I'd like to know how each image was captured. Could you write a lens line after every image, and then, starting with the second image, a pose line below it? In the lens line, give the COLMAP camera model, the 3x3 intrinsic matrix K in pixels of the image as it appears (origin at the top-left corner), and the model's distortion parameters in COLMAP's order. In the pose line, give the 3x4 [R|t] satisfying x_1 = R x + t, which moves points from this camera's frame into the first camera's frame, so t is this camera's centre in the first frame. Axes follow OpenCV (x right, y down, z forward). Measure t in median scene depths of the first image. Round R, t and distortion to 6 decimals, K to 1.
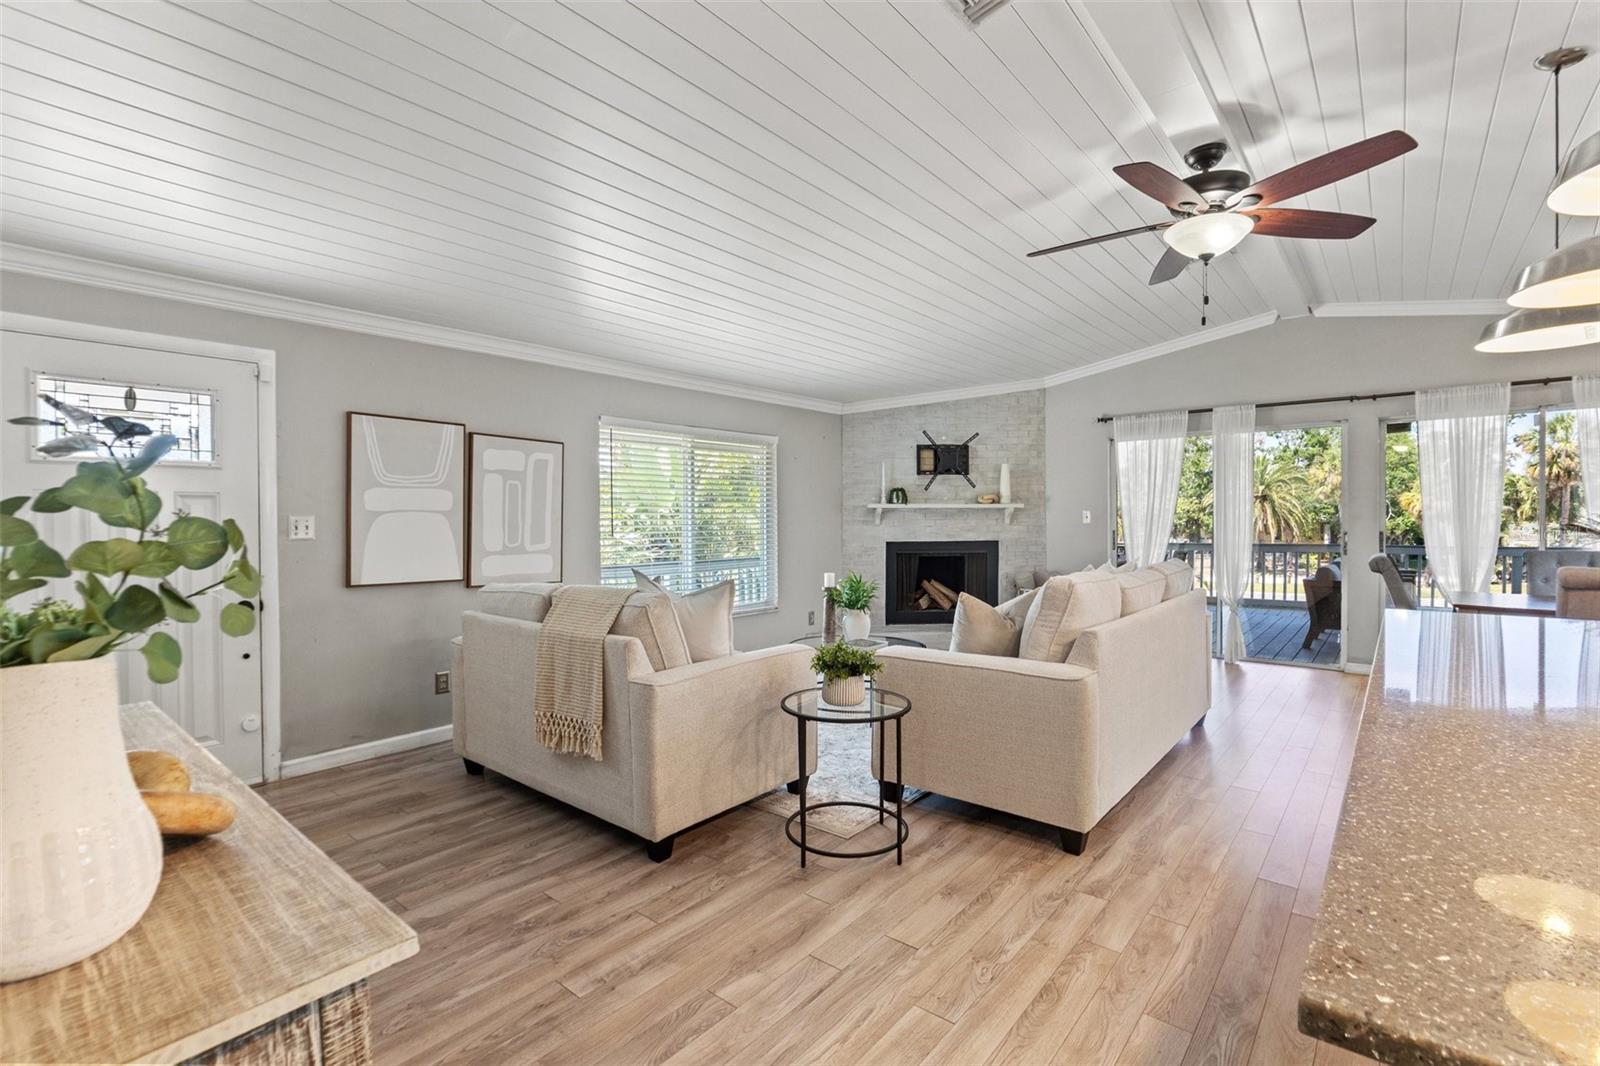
lens RADIAL K [[720.4, 0, 798.2], [0, 720.4, 526.6], [0, 0, 1]] dist [-0.006399, -0.000144]
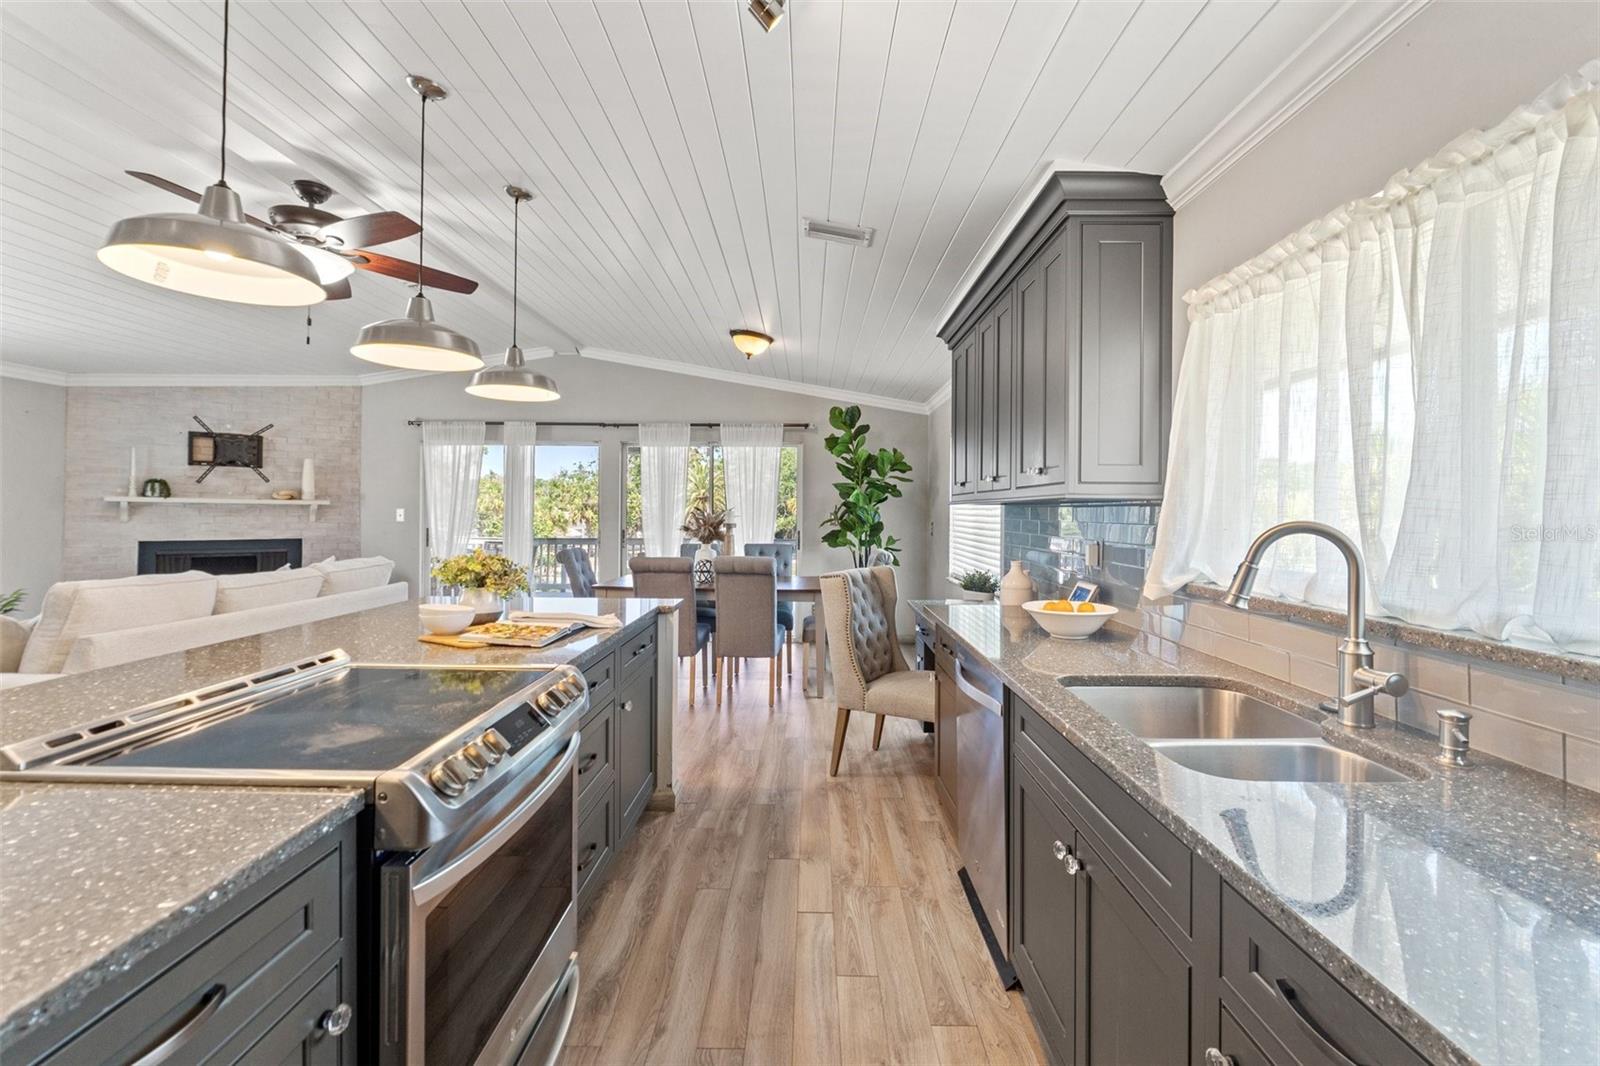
lens RADIAL K [[686.9, 0, 800.9], [0, 686.9, 510.3], [0, 0, 1]] dist [-0.007526, -0.000394]
pose [[0.774323, 0.016654, 0.632571, 0.345089], [-0.006580, 0.999811, -0.018267, -0.009455], [-0.632756, 0.009982, 0.774287, -0.196383]]
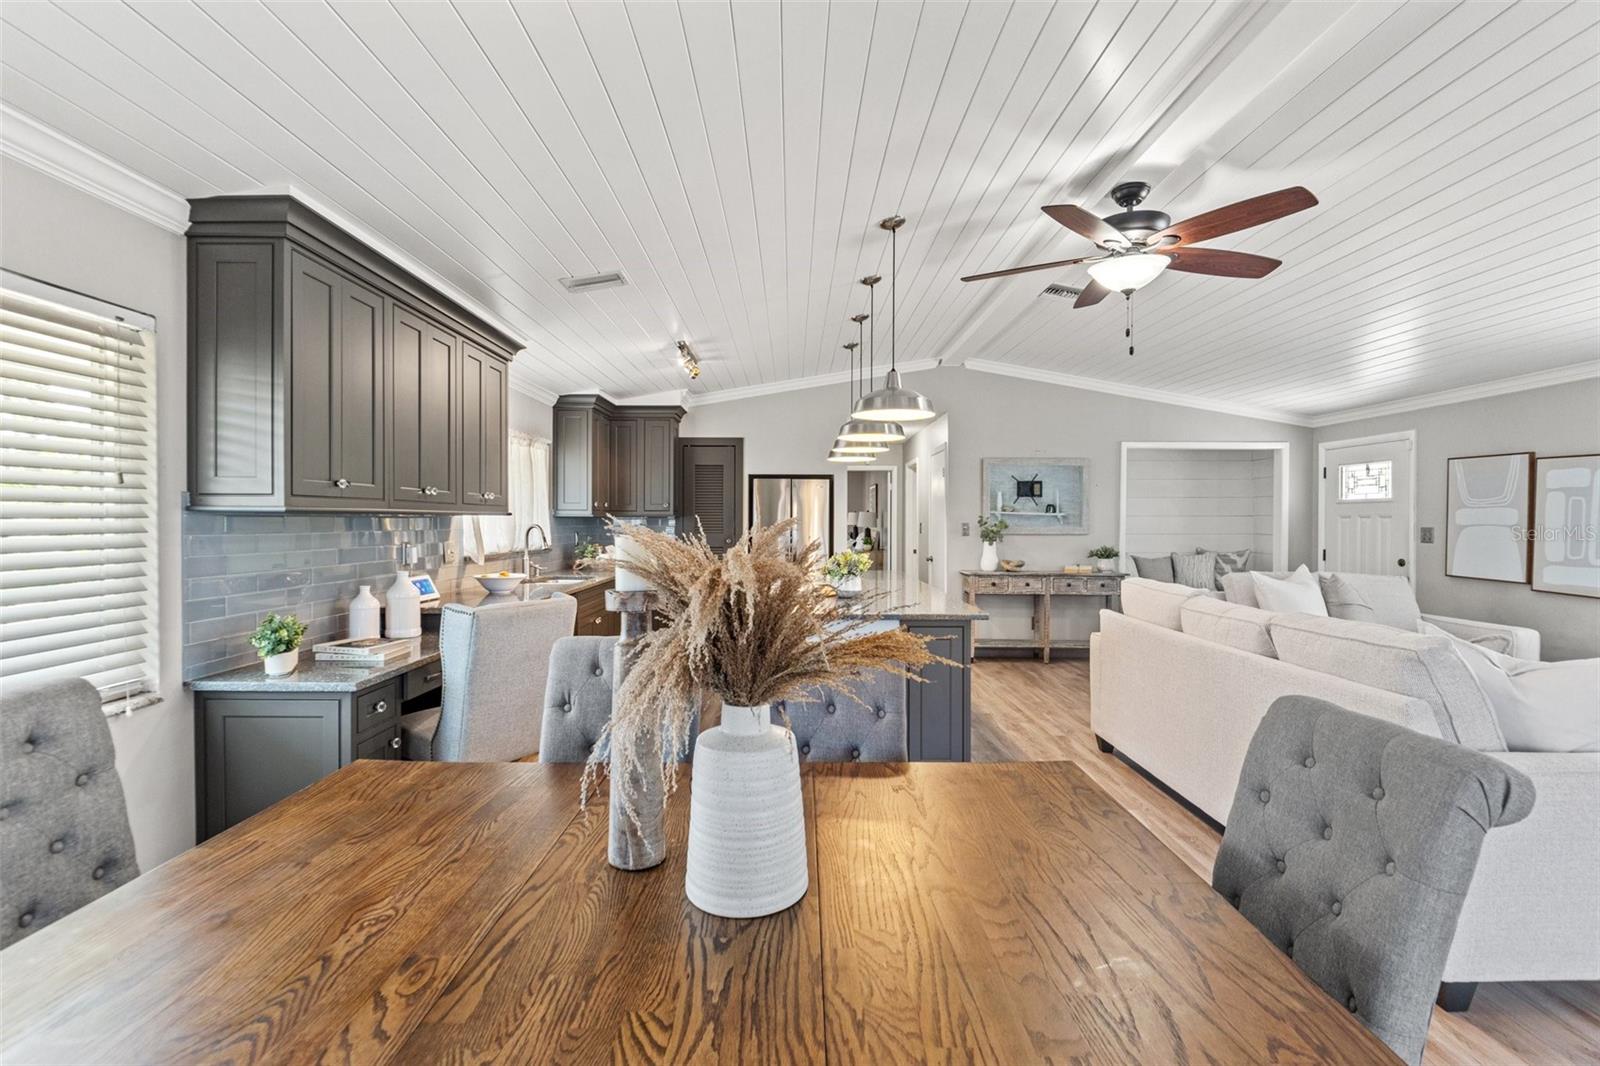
lens RADIAL K [[696.7, 0, 797.7], [0, 696.7, 525.5], [0, 0, 1]] dist [-0.007653, -0.000029]
pose [[-0.763432, 0.009771, -0.645814, 1.112314], [-0.004754, 0.999773, 0.020746, -0.036631], [0.645871, 0.018908, -0.763213, 1.024119]]
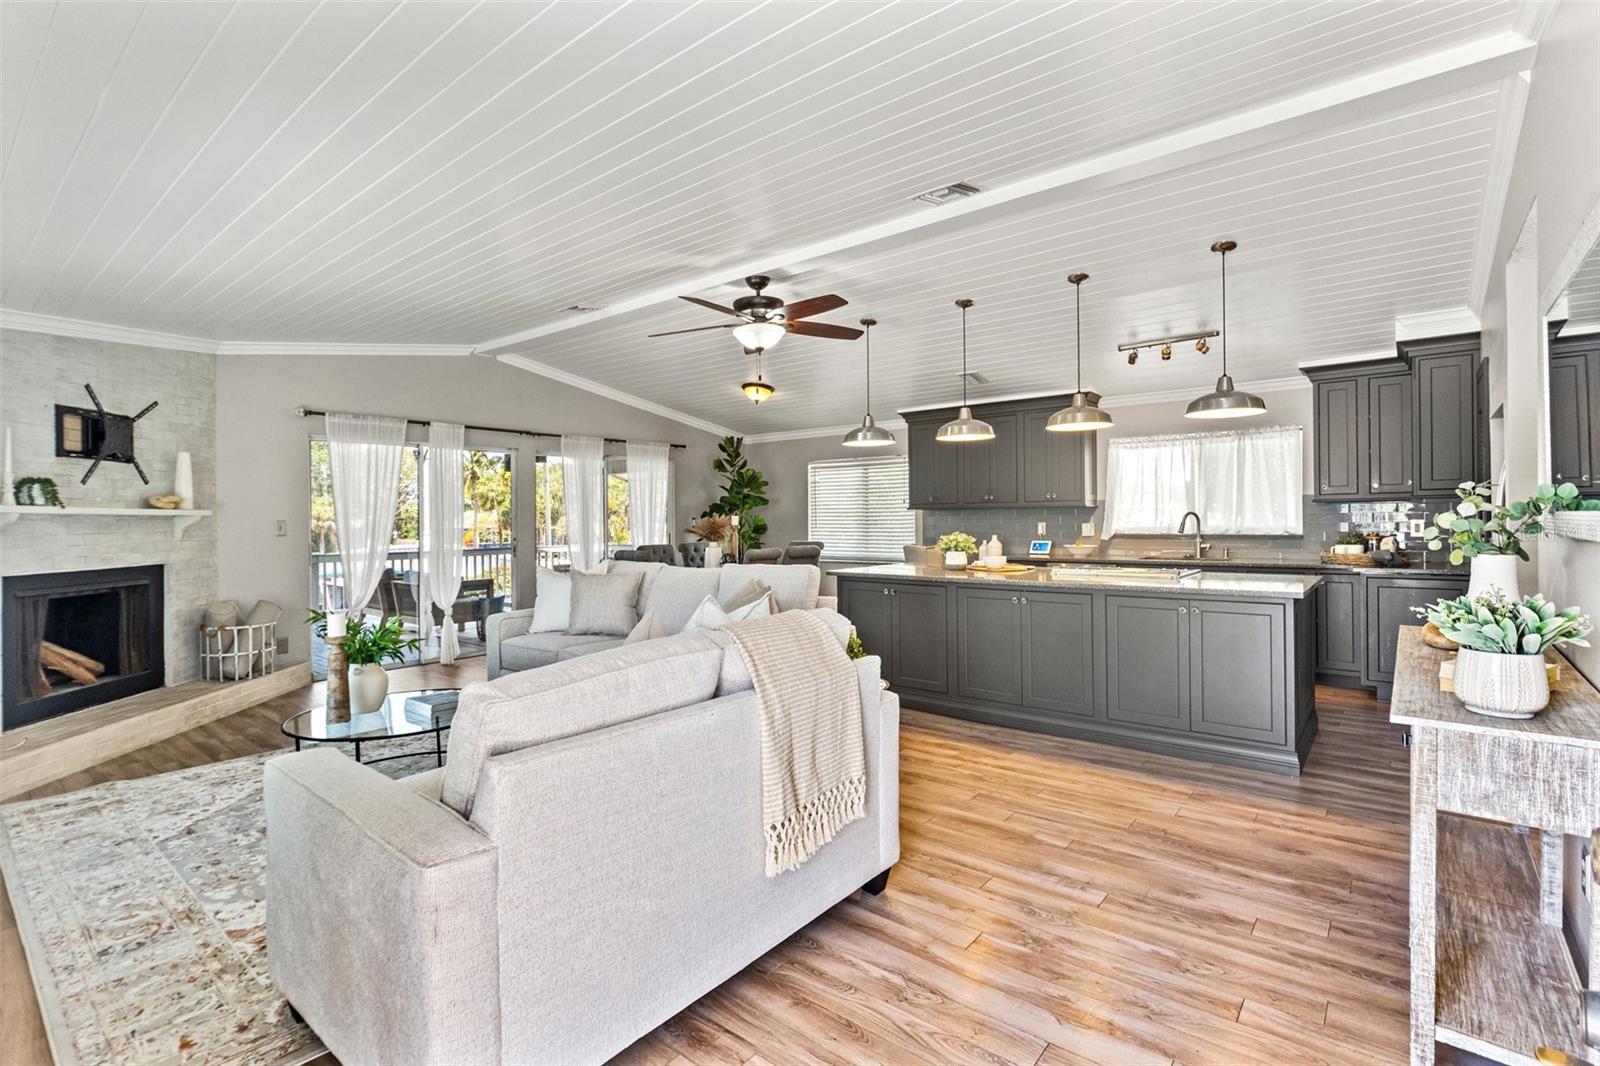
lens RADIAL K [[743.8, 0, 800.0], [0, 743.8, 533.0], [0, 0, 1]] dist [-0.001932, -0.000163]
pose [[-0.012588, -0.011589, 0.999854, -0.684828], [0.022840, 0.999669, 0.011874, -0.006943], [-0.999660, 0.022986, -0.012319, 0.657307]]
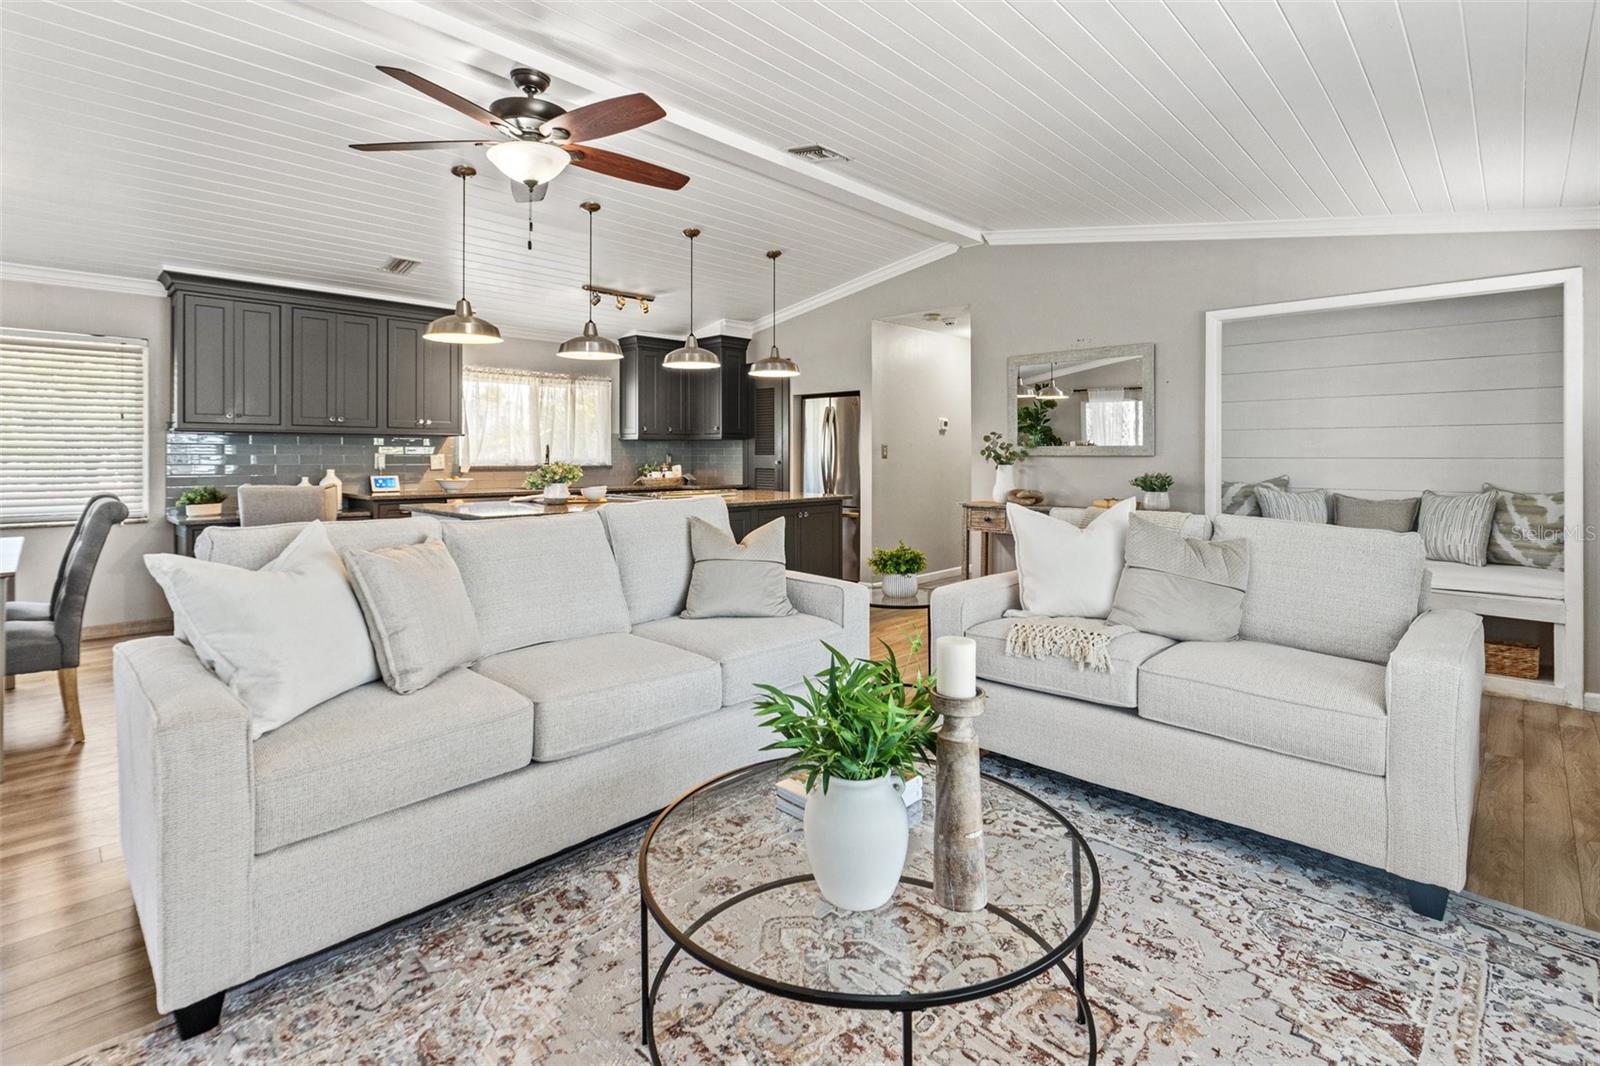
lens RADIAL K [[753.3, 0, 808.1], [0, 753.3, 451.5], [0, 0, 1]] dist [-0.014395, -0.000097]
pose [[-0.998076, 0.006123, 0.061692, 0.086680], [0.006666, 0.999941, 0.008600, -0.008081], [-0.061635, 0.008995, -0.998058, 1.403645]]
